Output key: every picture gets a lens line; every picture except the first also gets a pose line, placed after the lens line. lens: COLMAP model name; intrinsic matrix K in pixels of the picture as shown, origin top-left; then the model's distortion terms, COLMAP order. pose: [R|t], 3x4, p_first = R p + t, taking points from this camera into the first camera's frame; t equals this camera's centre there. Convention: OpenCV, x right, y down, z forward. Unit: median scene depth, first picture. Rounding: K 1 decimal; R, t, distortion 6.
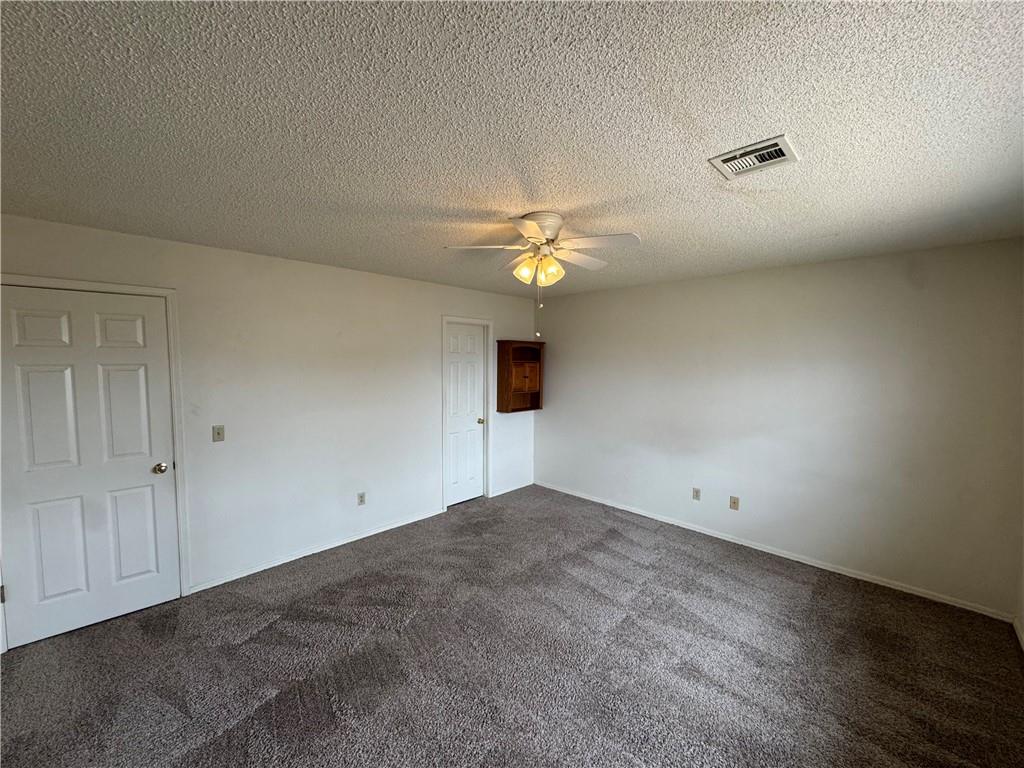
lens RADIAL K [[412.6, 0, 515.1], [0, 412.6, 393.3], [0, 0, 1]] dist [0.002425, 0.000892]
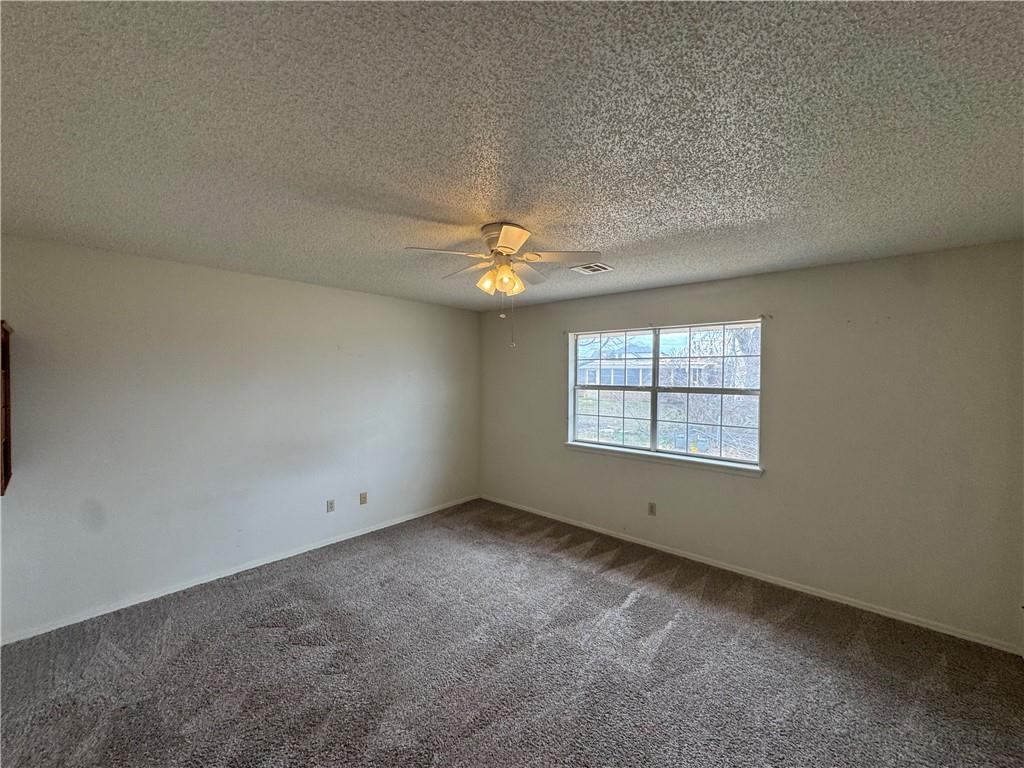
lens RADIAL K [[412.6, 0, 516.2], [0, 412.6, 386.1], [0, 0, 1]] dist [0.002425, 0.000892]
pose [[-0.066980, -0.043044, 0.996825, -0.596591], [0.067932, 0.996554, 0.047597, -0.062027], [-0.995439, 0.070904, -0.063825, 0.641710]]
